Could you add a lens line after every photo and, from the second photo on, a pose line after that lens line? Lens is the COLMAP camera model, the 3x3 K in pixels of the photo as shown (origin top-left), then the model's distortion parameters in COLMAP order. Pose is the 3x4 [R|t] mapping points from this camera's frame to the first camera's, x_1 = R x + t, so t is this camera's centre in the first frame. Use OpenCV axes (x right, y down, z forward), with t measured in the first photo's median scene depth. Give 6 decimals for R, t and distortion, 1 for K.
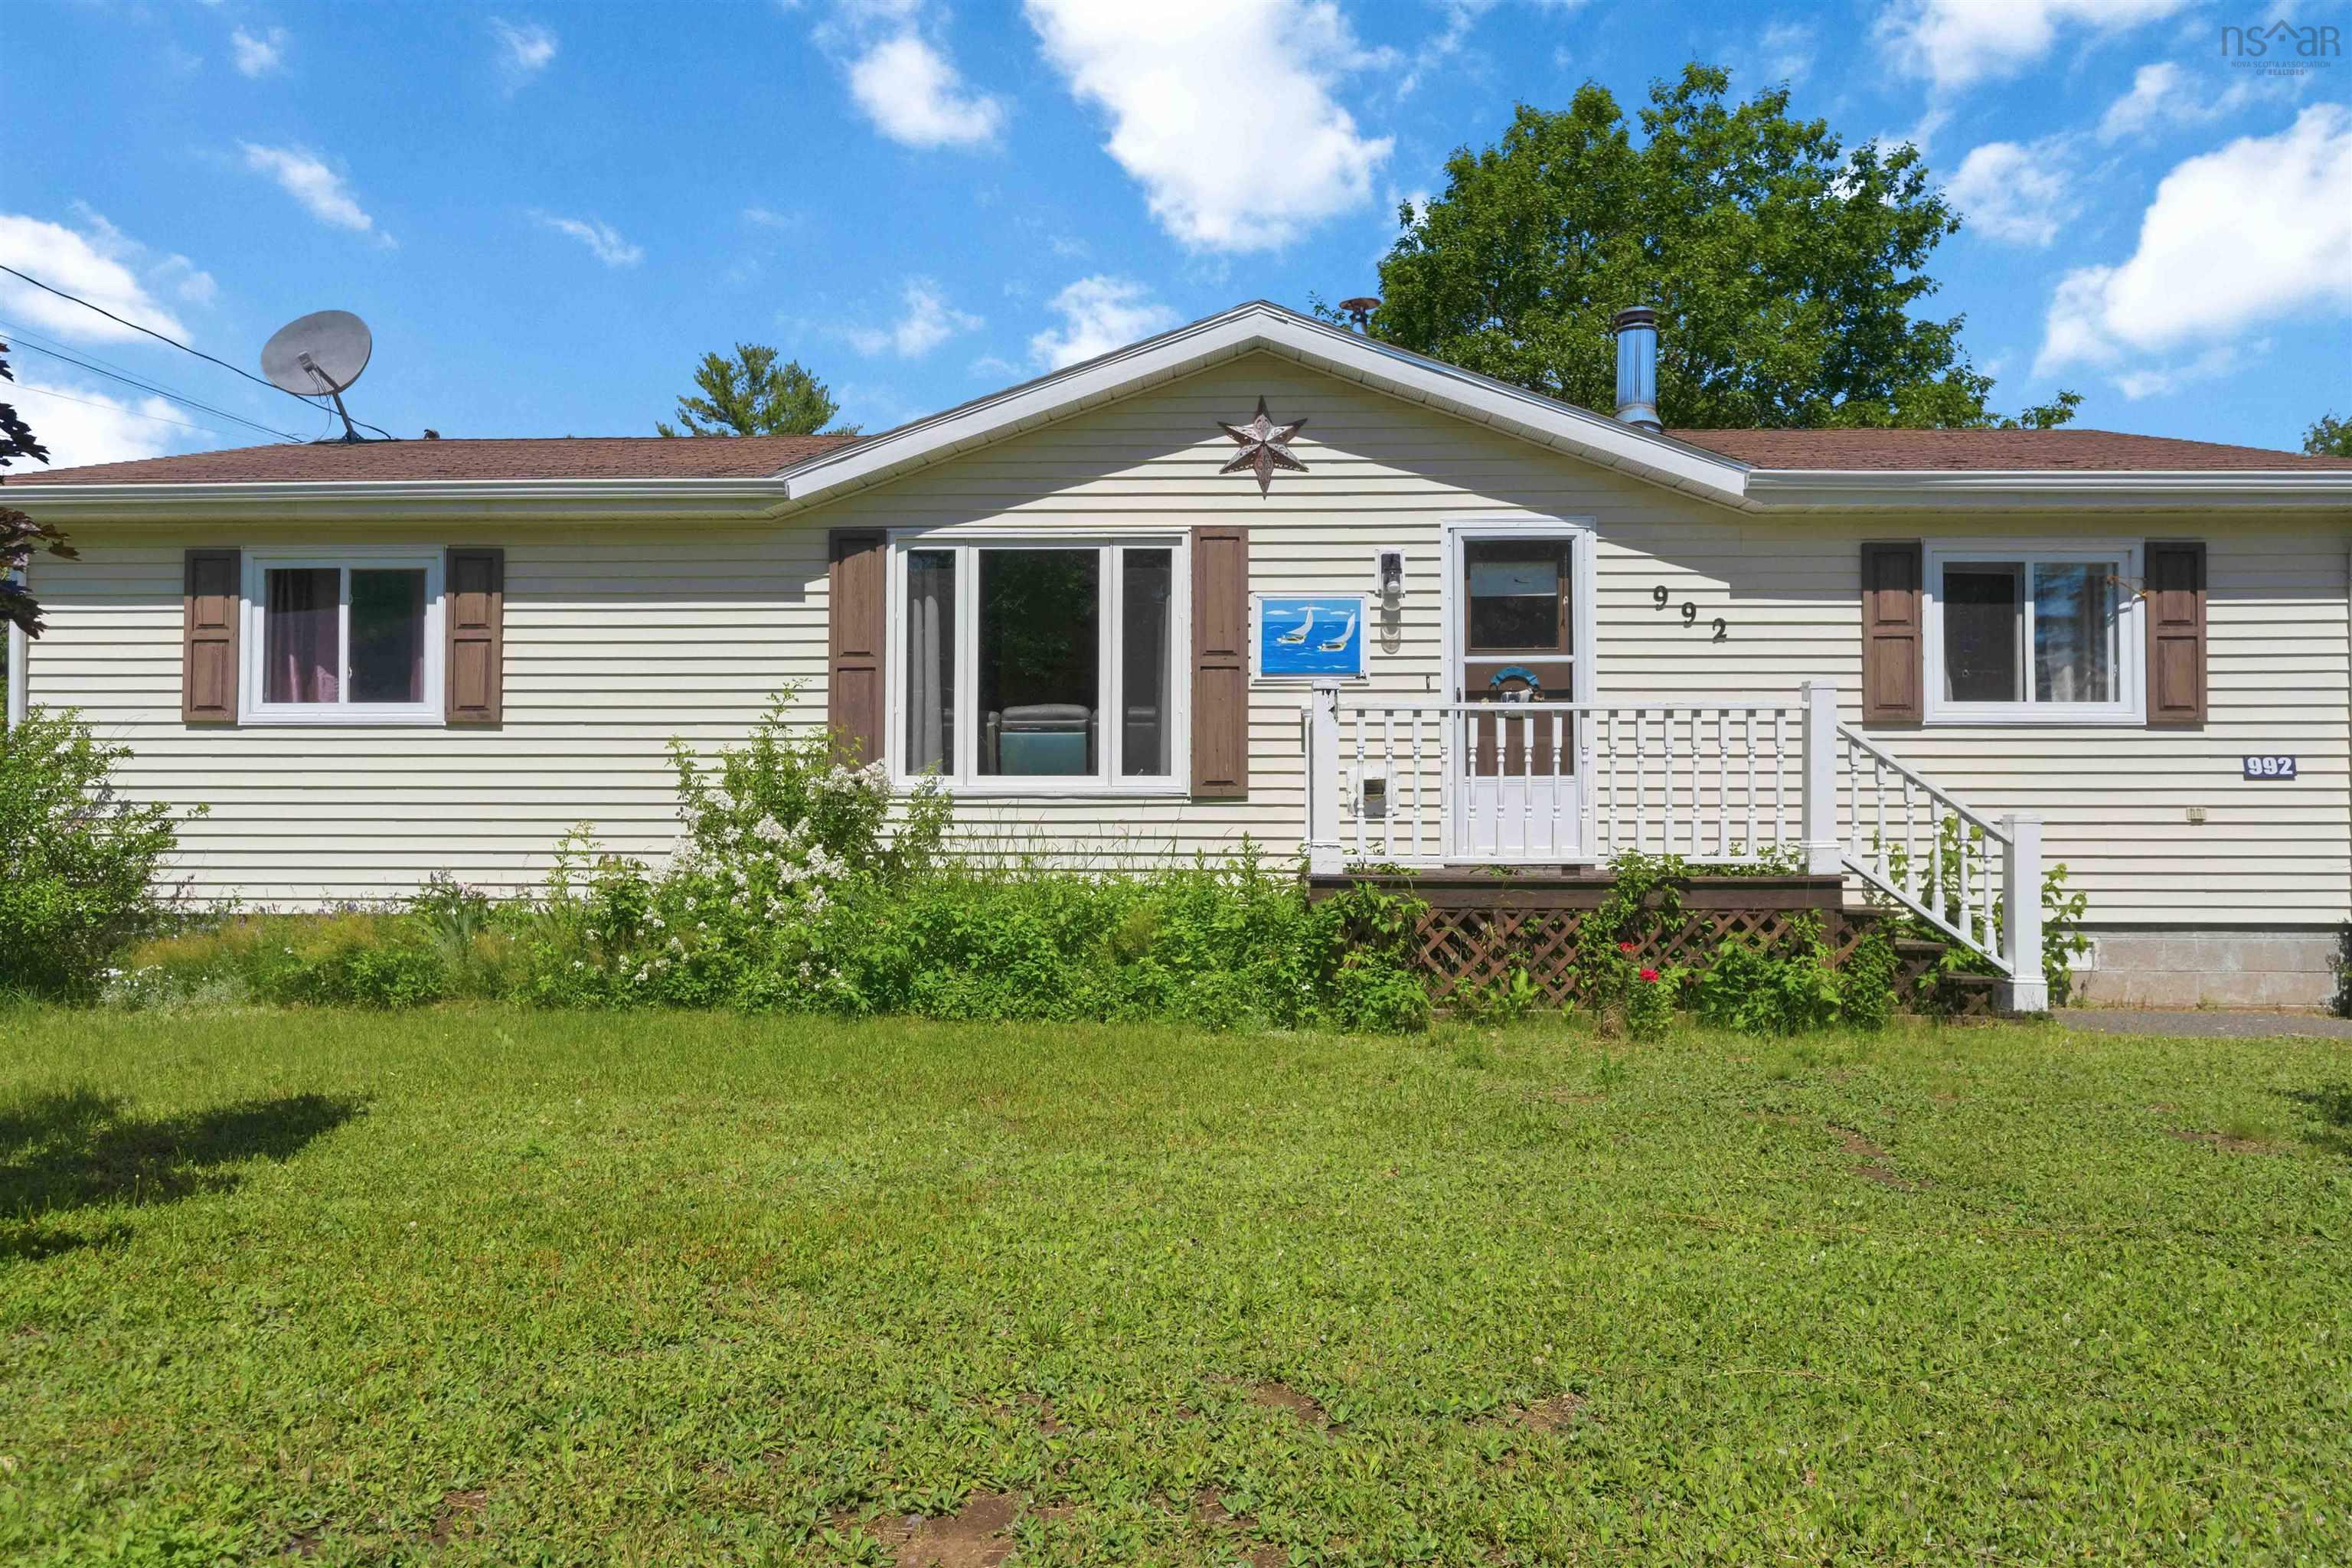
lens RADIAL K [[1514.9, 0, 1176.0], [0, 1514.9, 784.0], [0, 0, 1]] dist [0.001440, 0.006162]
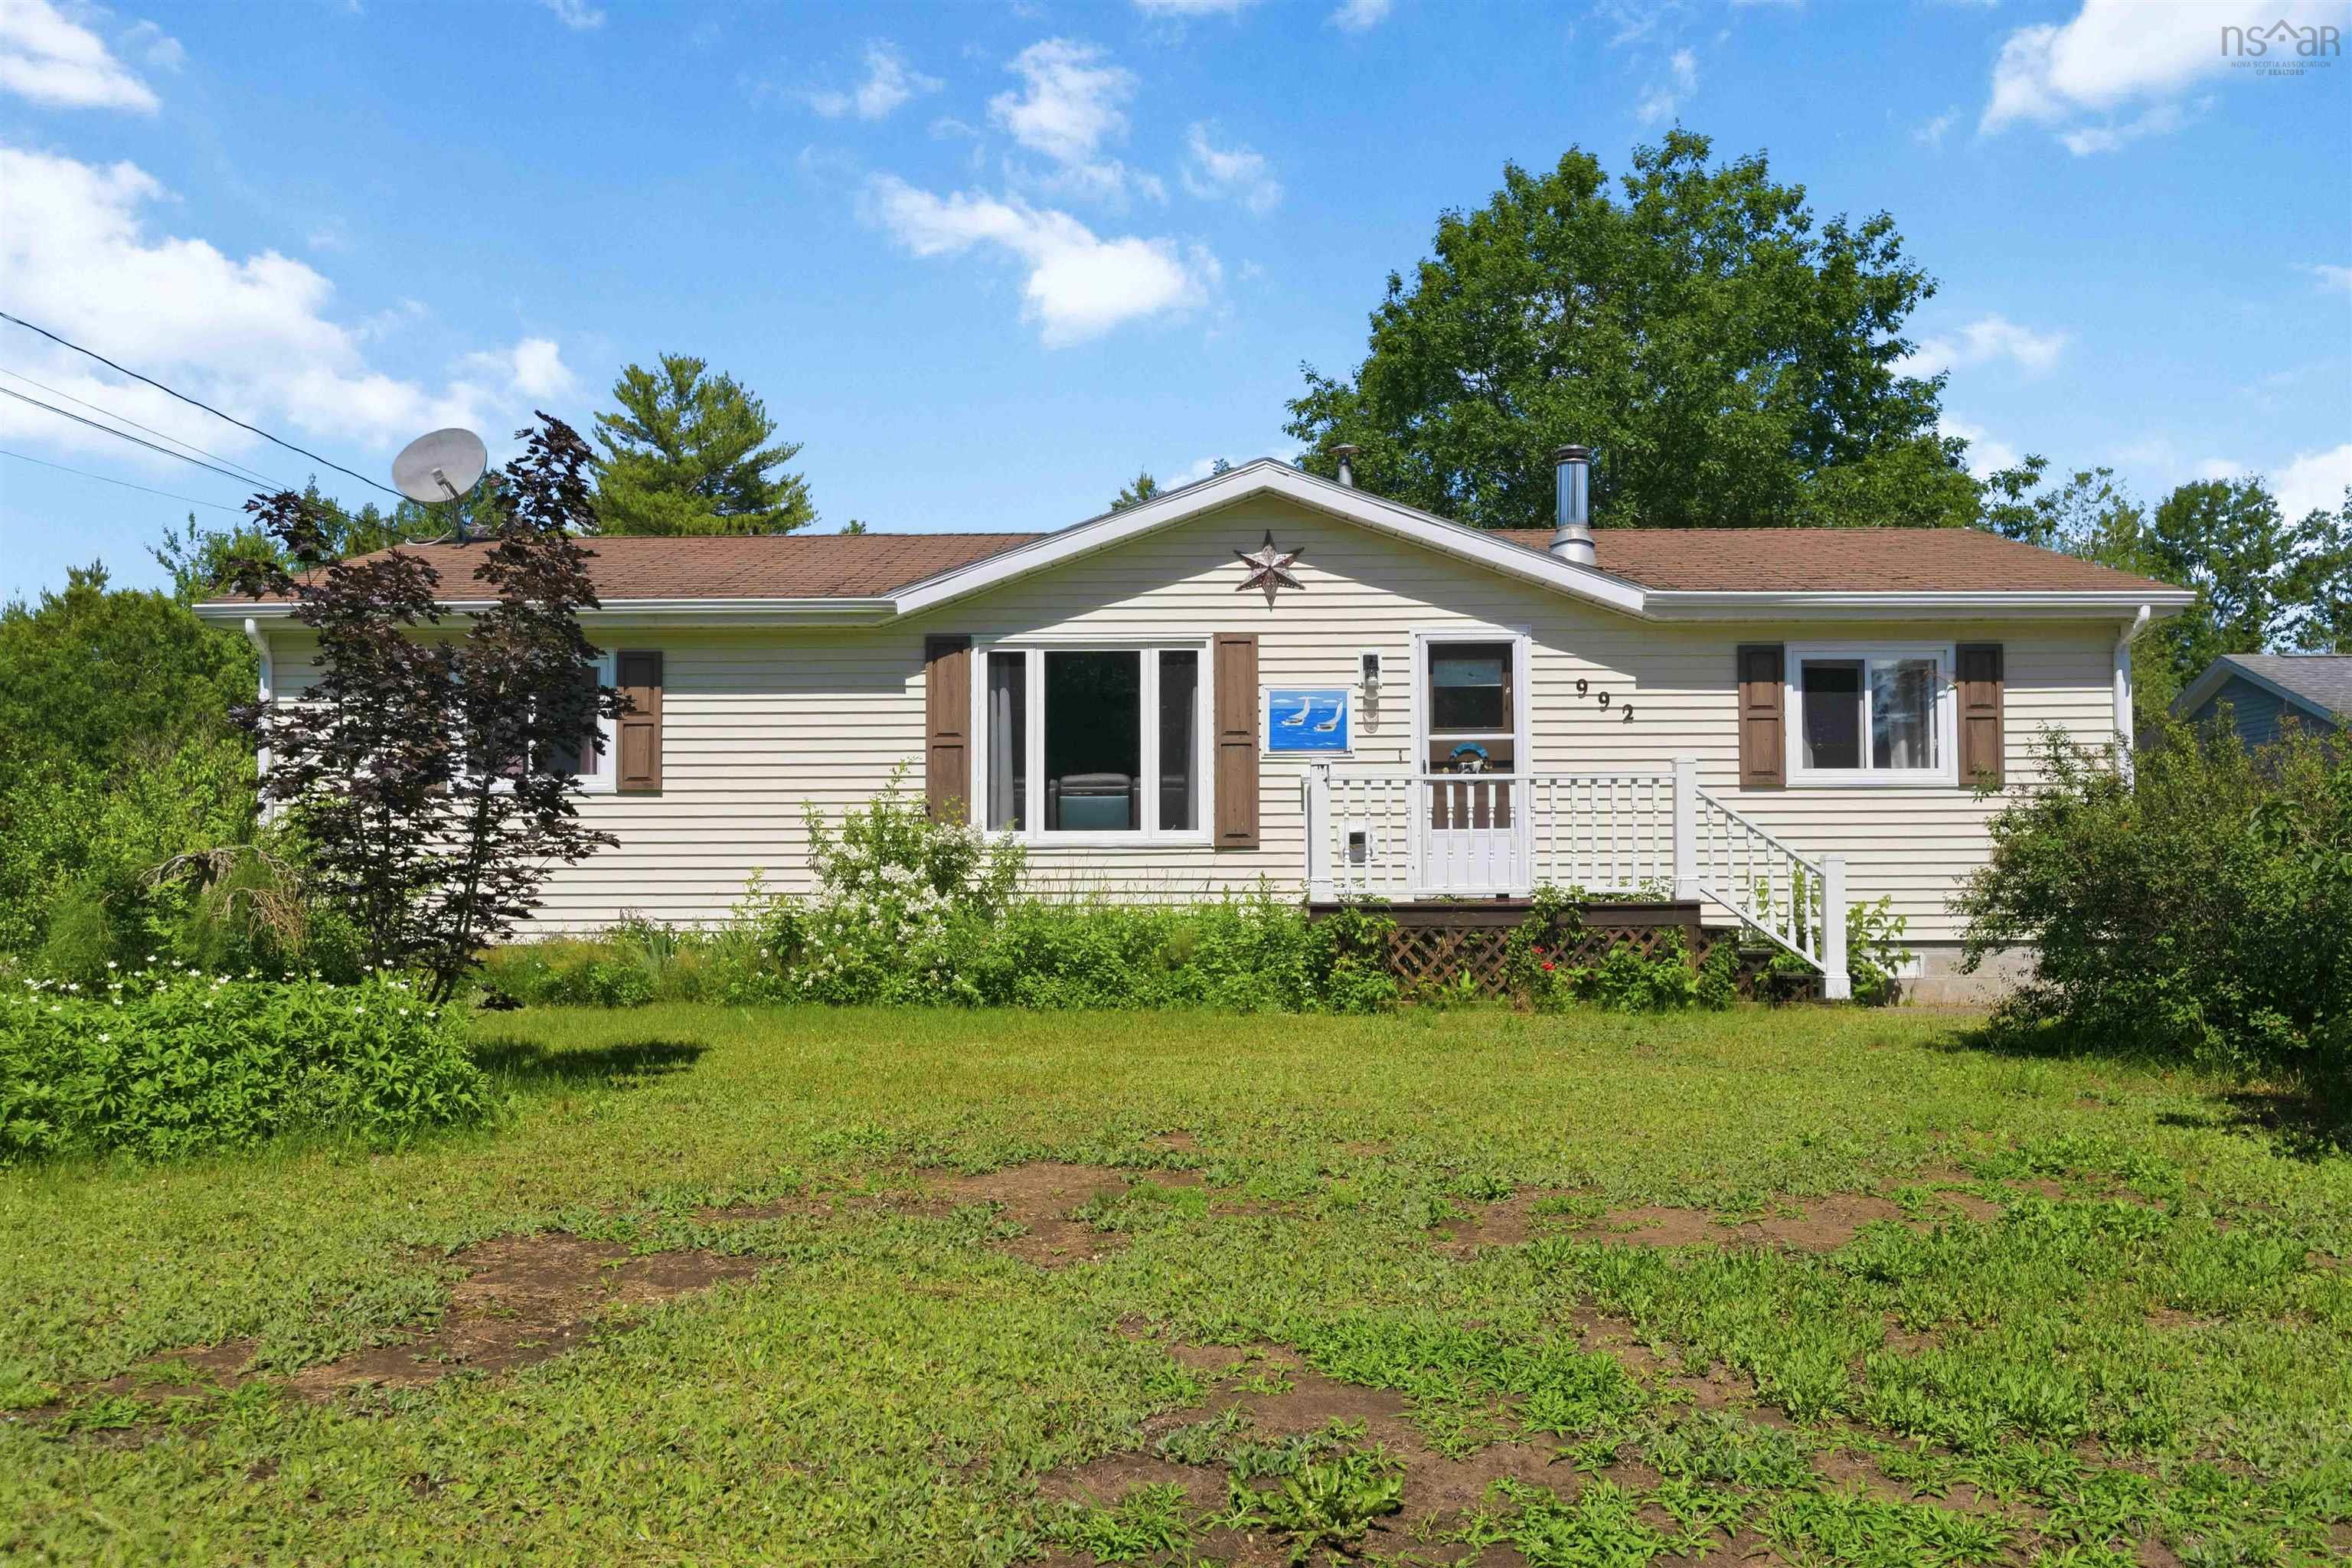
lens RADIAL K [[1857.1, 0, 1176.0], [0, 1857.1, 784.0], [0, 0, 1]] dist [-0.009137, -0.003536]
pose [[0.999779, -0.004991, 0.020441, -0.053753], [0.005660, 0.999446, -0.032788, 0.006725], [-0.020266, 0.032897, 0.999253, -0.549248]]
